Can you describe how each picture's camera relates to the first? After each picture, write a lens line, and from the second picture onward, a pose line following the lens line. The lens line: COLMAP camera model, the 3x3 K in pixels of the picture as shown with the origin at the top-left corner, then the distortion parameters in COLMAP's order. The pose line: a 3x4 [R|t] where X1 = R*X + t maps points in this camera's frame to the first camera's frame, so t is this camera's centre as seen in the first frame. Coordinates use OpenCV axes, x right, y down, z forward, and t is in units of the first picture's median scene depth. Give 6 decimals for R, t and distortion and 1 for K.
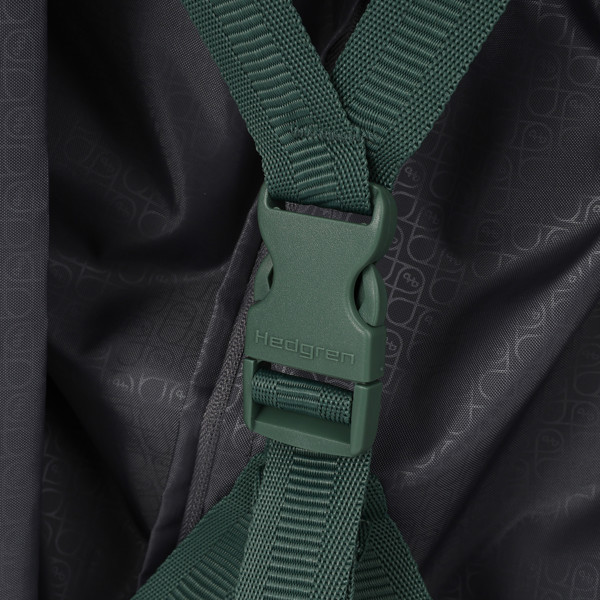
lens RADIAL K [[1569.2, 0, 299.2], [0, 1569.2, 300.2], [0, 0, 1]] dist [0.044216, 0.000000]
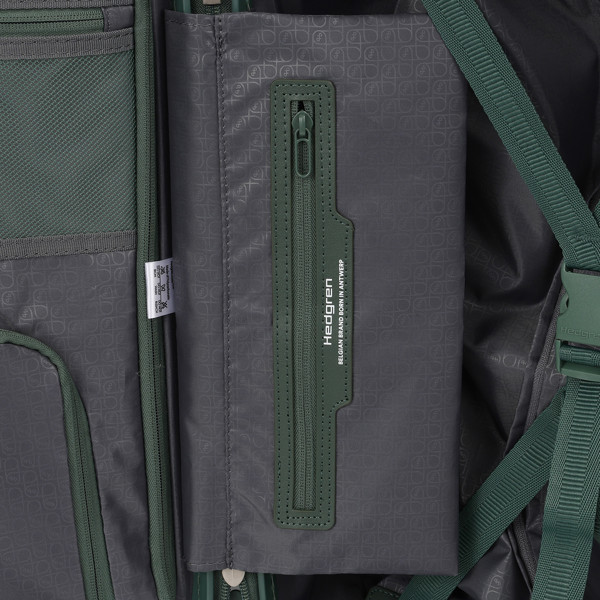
lens RADIAL K [[1569.2, 0, 295.9], [0, 1569.2, 299.3], [0, 0, 1]] dist [0.044216, 0.000000]
pose [[0.987334, -0.026543, -0.156418, -0.045961], [0.016554, 0.997759, -0.064824, 0.110440], [0.157788, 0.061414, 0.985561, -1.174720]]
